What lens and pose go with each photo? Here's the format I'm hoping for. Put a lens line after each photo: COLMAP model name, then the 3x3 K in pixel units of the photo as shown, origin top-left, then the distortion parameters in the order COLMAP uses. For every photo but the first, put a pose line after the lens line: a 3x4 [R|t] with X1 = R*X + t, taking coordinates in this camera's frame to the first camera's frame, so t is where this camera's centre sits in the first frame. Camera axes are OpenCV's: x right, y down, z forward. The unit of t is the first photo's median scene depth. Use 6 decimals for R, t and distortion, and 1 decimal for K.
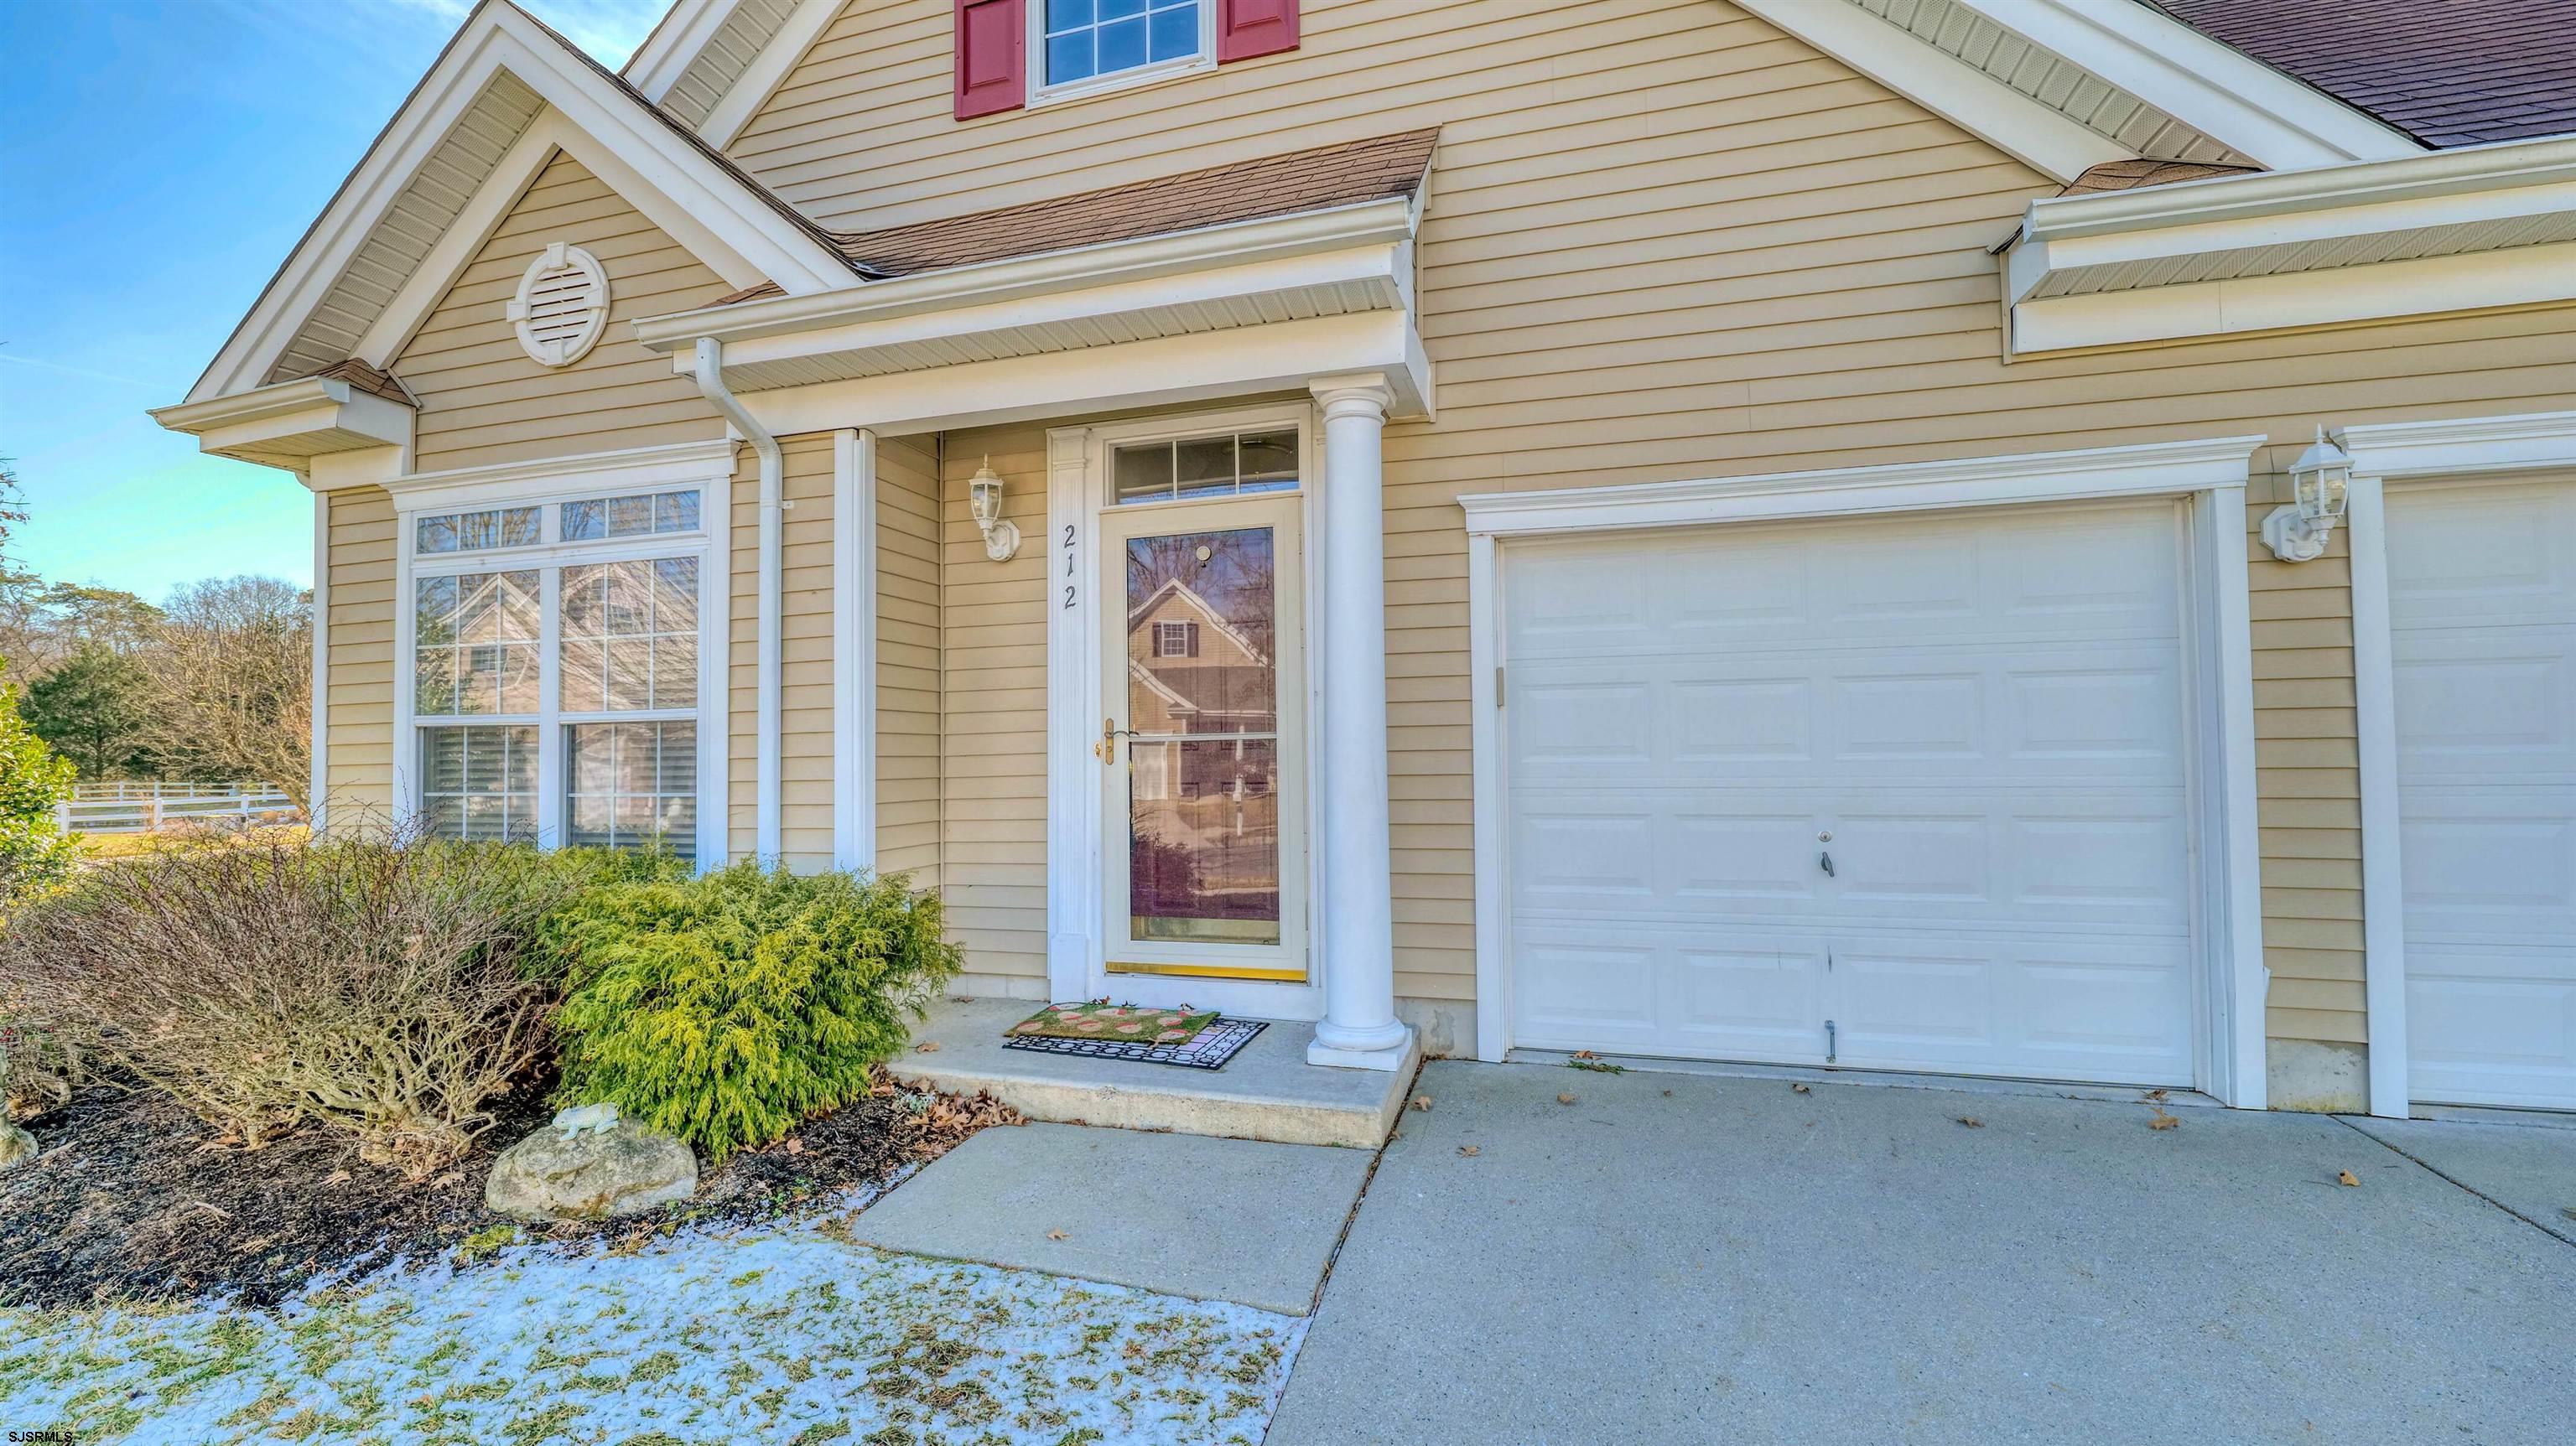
lens RADIAL K [[1067.0, 0, 1265.6], [0, 1067.0, 720.5], [0, 0, 1]] dist [-0.017391, -0.000105]
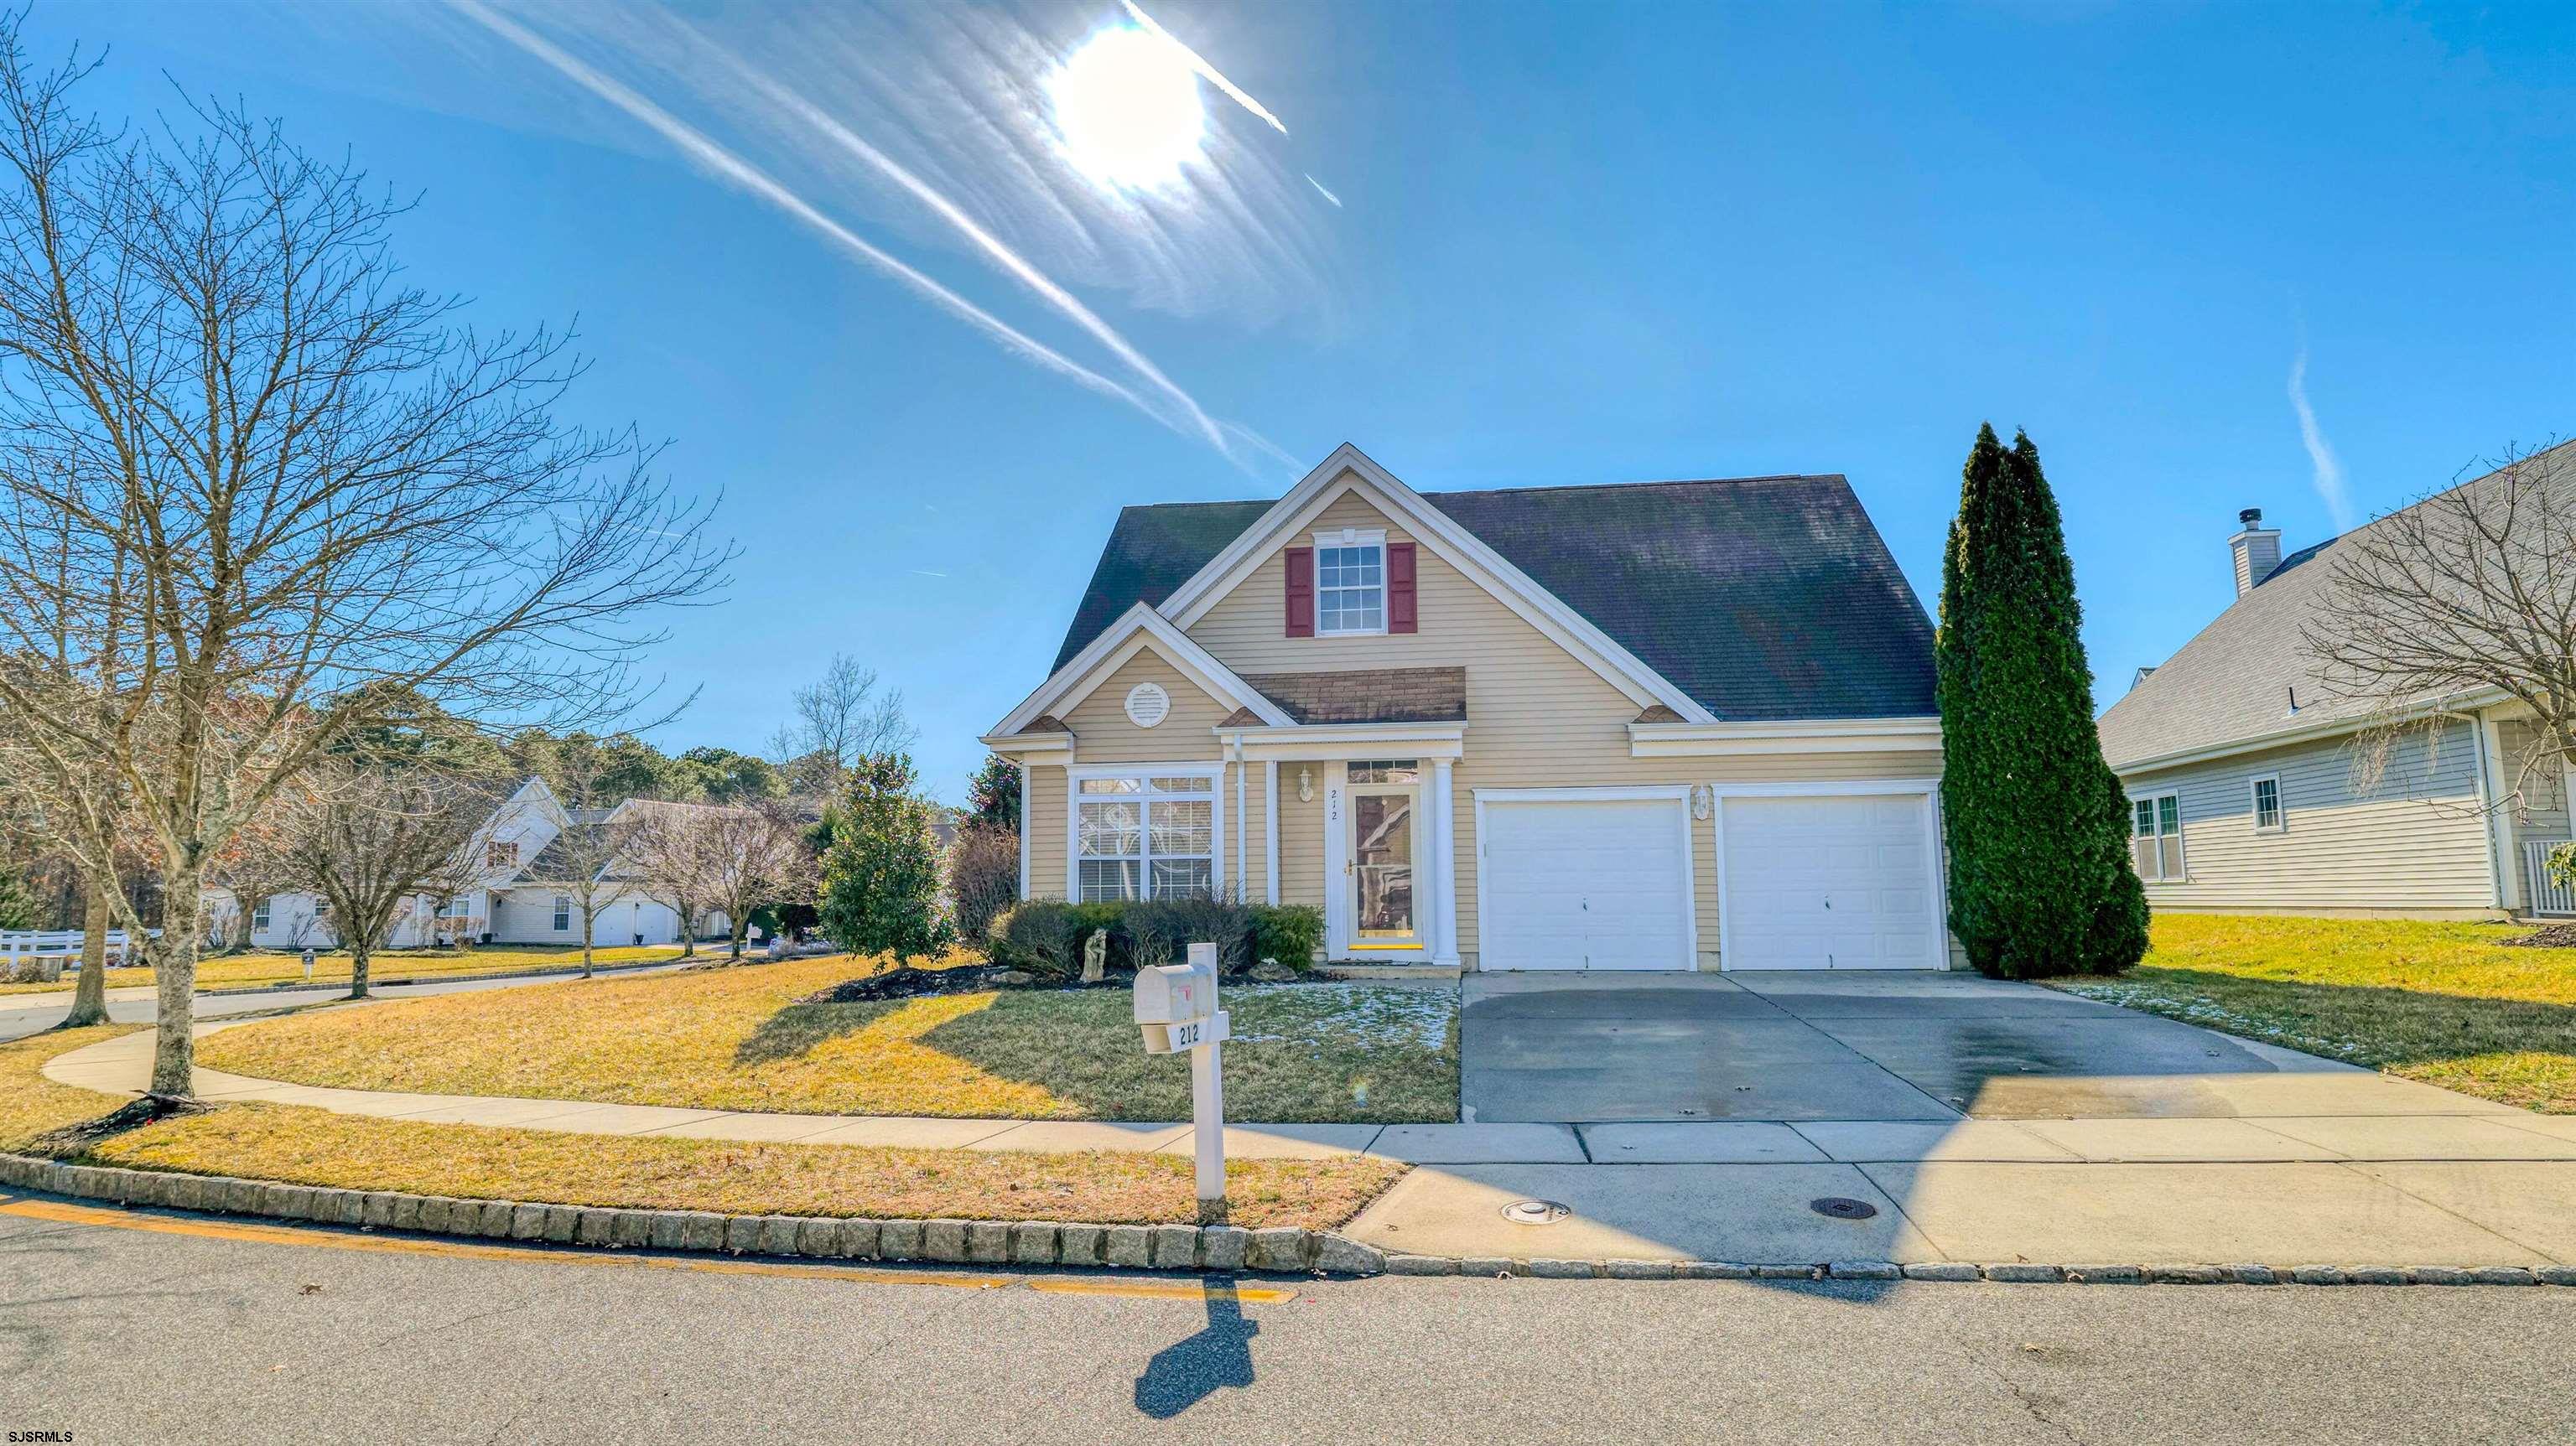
lens RADIAL K [[1430.2, 0, 1288.0], [0, 1430.2, 723.0], [0, 0, 1]] dist [0.001599, 0.000864]
pose [[0.986793, 0.025507, 0.159967, -0.940790], [-0.009640, 0.995022, -0.099193, 0.016688], [-0.161701, 0.096341, 0.982126, -2.793470]]
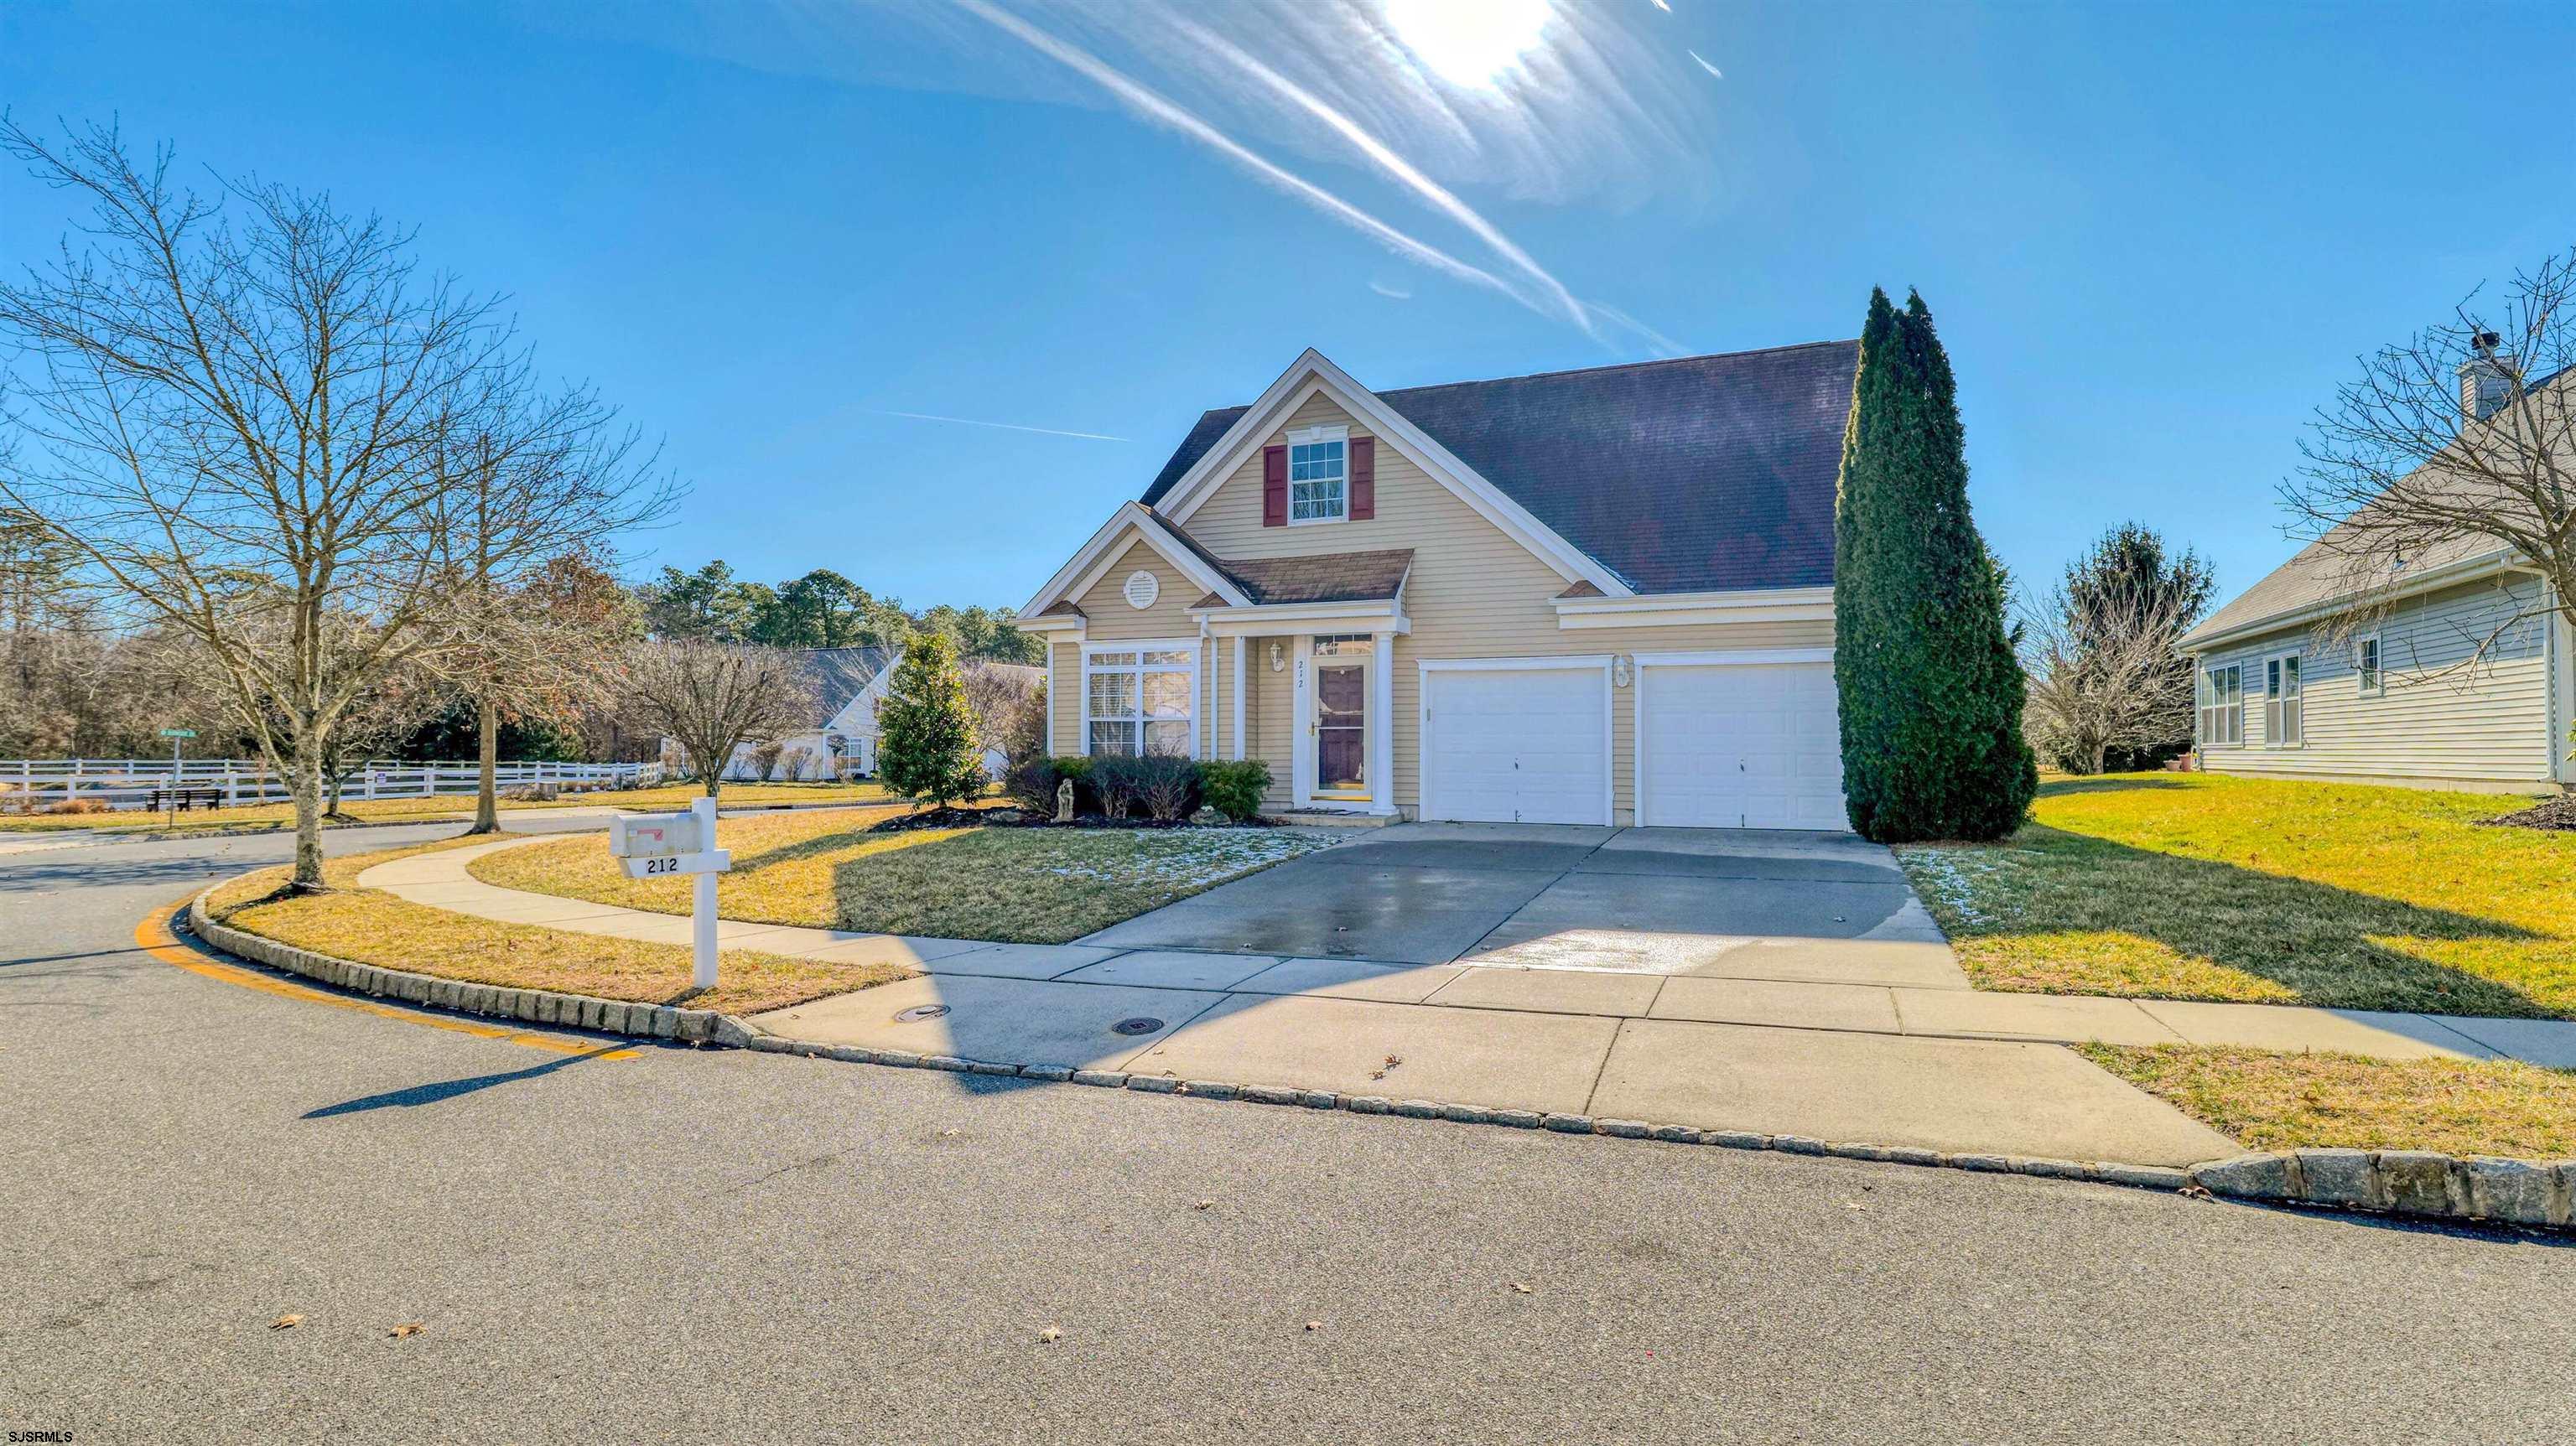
lens RADIAL K [[1281.4, 0, 1281.2], [0, 1281.4, 726.5], [0, 0, 1]] dist [0.001889, 0.000113]
pose [[0.994631, 0.015033, -0.102387, 0.160856], [-0.014130, 0.999855, 0.009535, -0.023628], [0.102515, -0.008037, 0.994699, -2.938212]]
